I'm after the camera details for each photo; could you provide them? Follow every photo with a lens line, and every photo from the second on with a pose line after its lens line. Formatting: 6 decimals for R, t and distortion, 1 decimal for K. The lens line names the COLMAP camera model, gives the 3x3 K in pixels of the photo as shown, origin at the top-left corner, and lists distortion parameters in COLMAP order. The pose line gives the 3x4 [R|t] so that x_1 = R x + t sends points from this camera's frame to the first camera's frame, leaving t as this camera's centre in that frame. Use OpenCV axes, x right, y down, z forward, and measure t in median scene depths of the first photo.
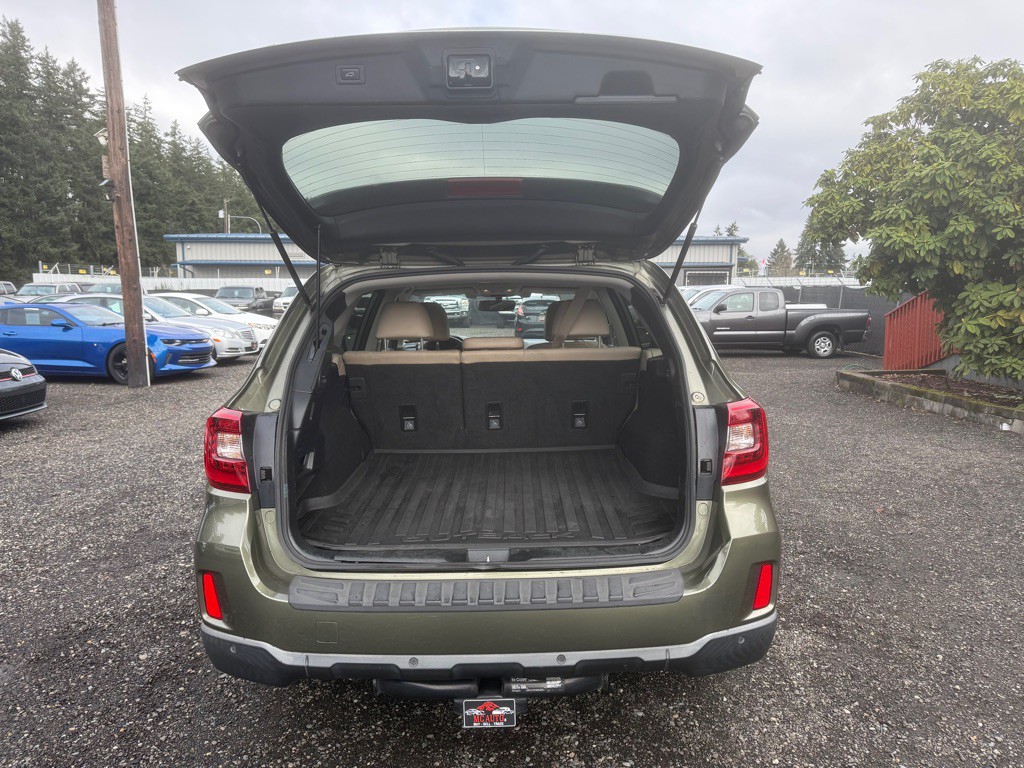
lens RADIAL K [[734.5, 0, 513.2], [0, 734.5, 403.9], [0, 0, 1]] dist [0.008532, -0.005845]
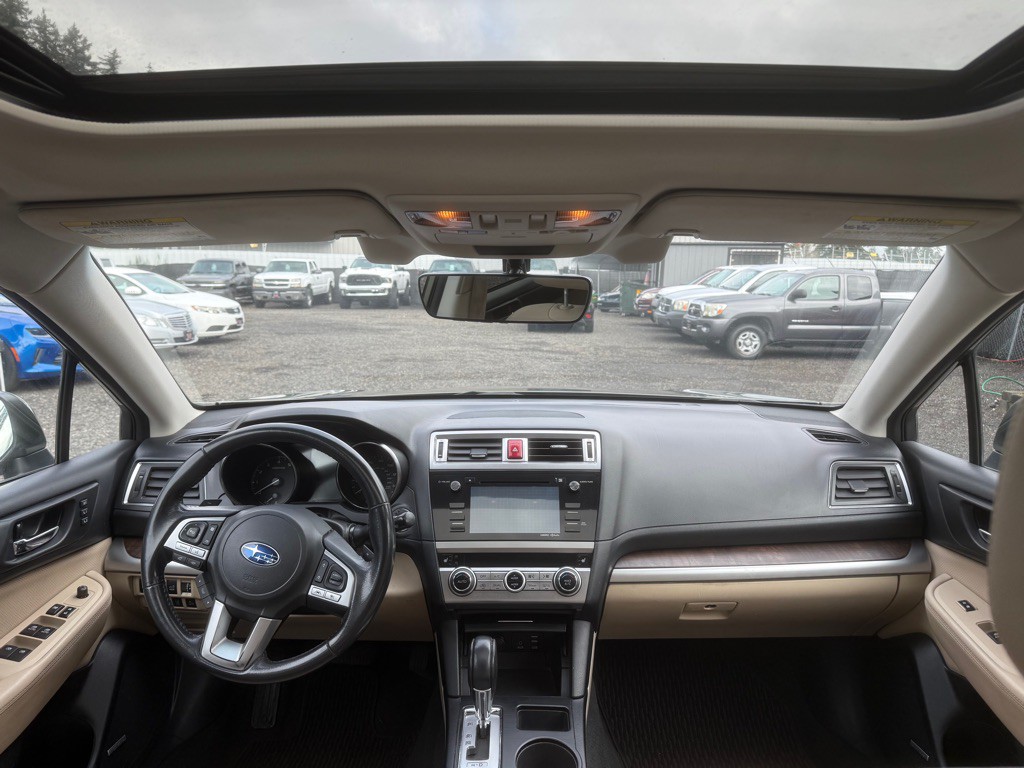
lens RADIAL K [[734.5, 0, 513.2], [0, 734.5, 403.9], [0, 0, 1]] dist [0.008532, -0.005845]
pose [[0.999838, 0.015191, -0.009610, -0.001639], [-0.014921, 0.999508, 0.027585, -0.013063], [0.010024, -0.027437, 0.999573, 0.089746]]
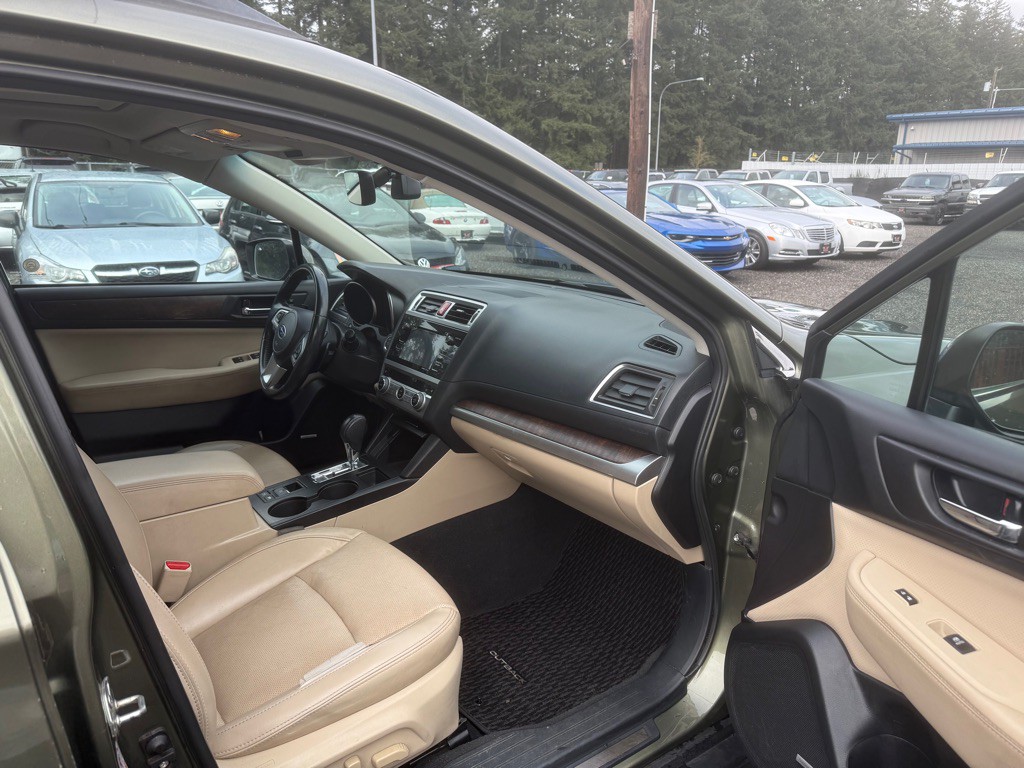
lens RADIAL K [[734.5, 0, 513.2], [0, 734.5, 403.9], [0, 0, 1]] dist [0.008532, -0.005845]
pose [[0.596050, 0.239966, -0.766251, 0.035490], [-0.128984, 0.970520, 0.203603, -0.013569], [0.792520, -0.022523, 0.609430, 0.097605]]
